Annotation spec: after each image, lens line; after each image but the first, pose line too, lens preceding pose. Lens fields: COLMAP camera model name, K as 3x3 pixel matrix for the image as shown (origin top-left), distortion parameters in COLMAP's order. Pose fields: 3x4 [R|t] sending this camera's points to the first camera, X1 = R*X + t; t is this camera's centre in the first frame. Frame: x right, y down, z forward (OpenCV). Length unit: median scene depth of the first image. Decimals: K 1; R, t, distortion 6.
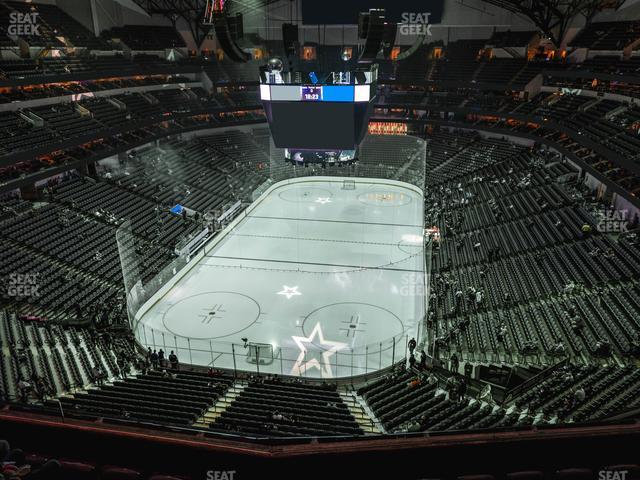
lens RADIAL K [[503.8, 0, 322.9], [0, 503.8, 238.4], [0, 0, 1]] dist [-0.037709, 0.044125]
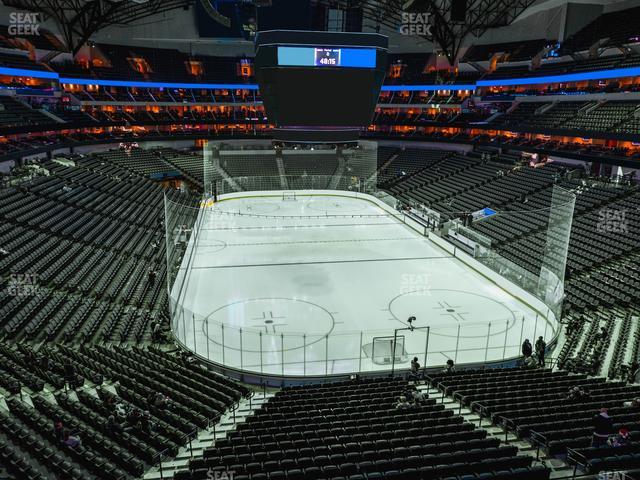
lens RADIAL K [[503.8, 0, 321.1], [0, 503.8, 236.8], [0, 0, 1]] dist [-0.037709, 0.044125]
pose [[0.938777, -0.075505, 0.336149, -0.255871], [0.111630, 0.989716, -0.089446, 0.066129], [-0.325939, 0.121494, 0.937552, 0.178510]]
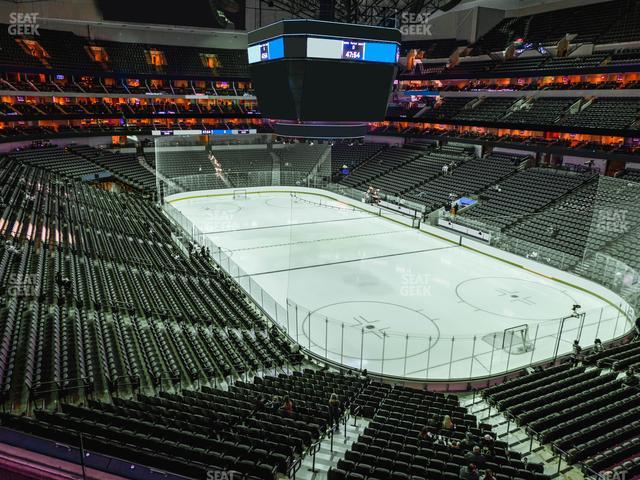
lens RADIAL K [[503.8, 0, 320.6], [0, 503.8, 241.1], [0, 0, 1]] dist [-0.037709, 0.044125]
pose [[0.796464, -0.145800, 0.586846, -0.446422], [0.195630, 0.980433, -0.021922, 0.021175], [-0.572167, 0.132265, 0.809402, 0.297687]]
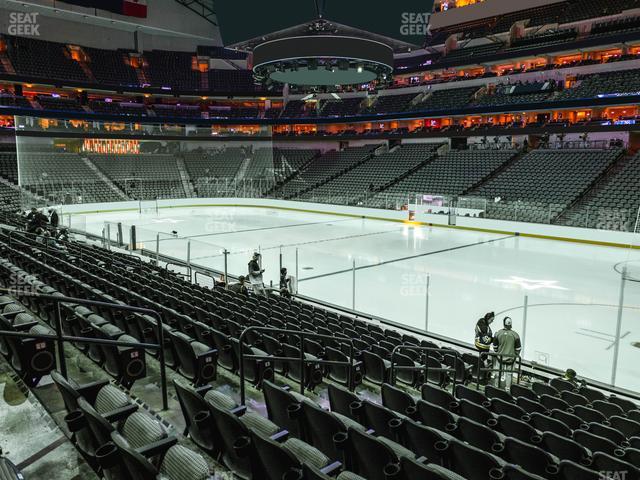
lens RADIAL K [[503.8, 0, 319.5], [0, 503.8, 236.7], [0, 0, 1]] dist [-0.037709, 0.044125]
pose [[0.590841, -0.114891, 0.798565, -0.386911], [0.278426, 0.958035, -0.068167, 0.030151], [-0.757222, 0.262618, 0.598036, 0.630955]]
